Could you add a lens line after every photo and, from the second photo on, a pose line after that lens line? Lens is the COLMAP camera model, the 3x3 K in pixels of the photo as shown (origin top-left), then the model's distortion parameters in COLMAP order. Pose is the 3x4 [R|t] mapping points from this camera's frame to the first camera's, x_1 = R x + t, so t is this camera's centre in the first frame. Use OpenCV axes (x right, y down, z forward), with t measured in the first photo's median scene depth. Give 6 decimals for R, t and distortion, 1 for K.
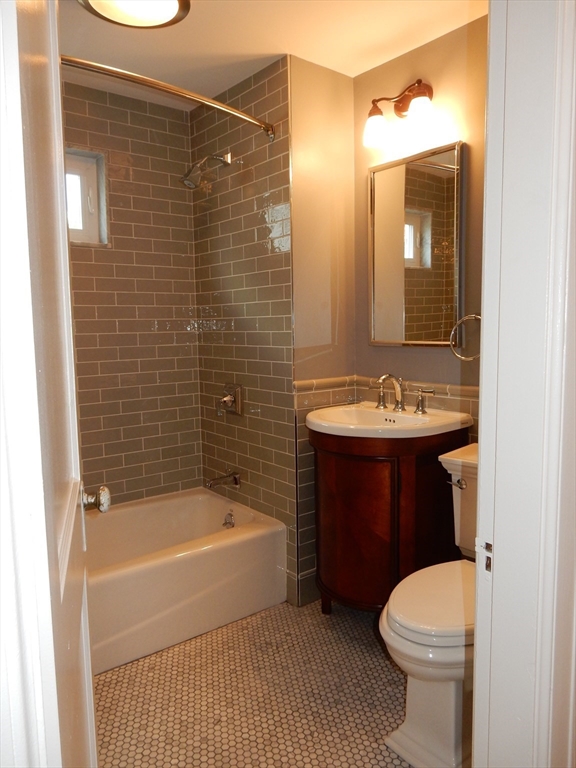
lens RADIAL K [[566.2, 0, 288.0], [0, 566.2, 384.0], [0, 0, 1]] dist [-0.005002, 0.005549]
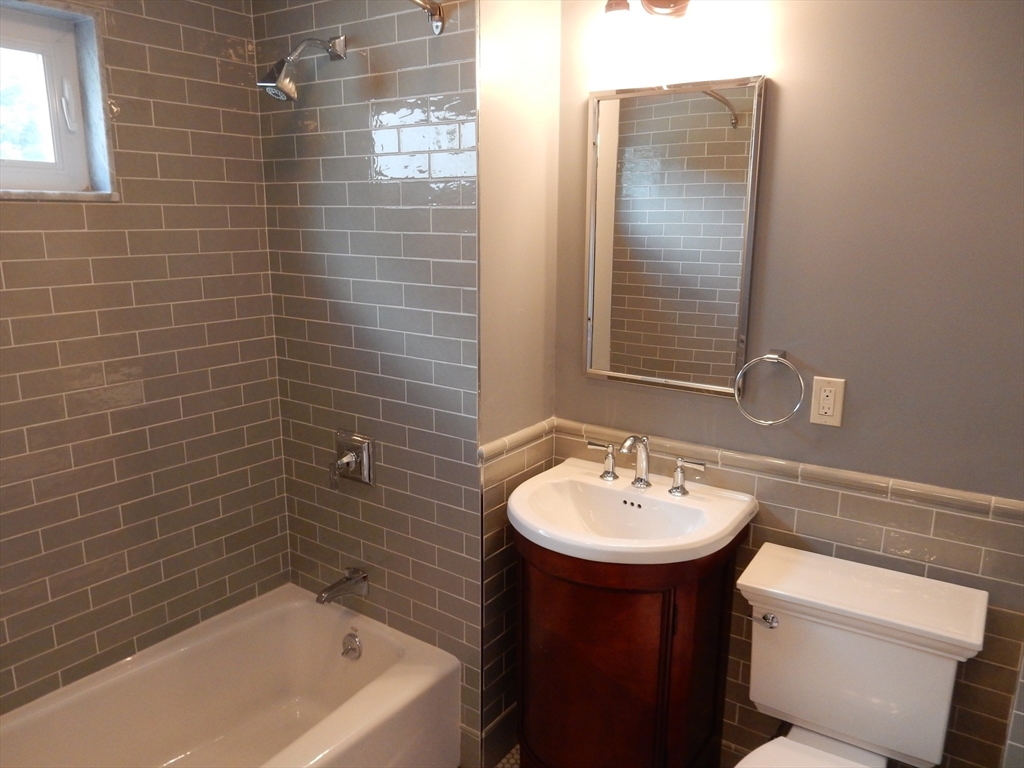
lens RADIAL K [[754.9, 0, 512.0], [0, 754.9, 384.0], [0, 0, 1]] dist [-0.005002, 0.005549]
pose [[0.958784, -0.040061, 0.281297, -0.172279], [0.005308, 0.992363, 0.123235, -0.162746], [-0.284086, -0.116663, 0.951675, 0.205023]]
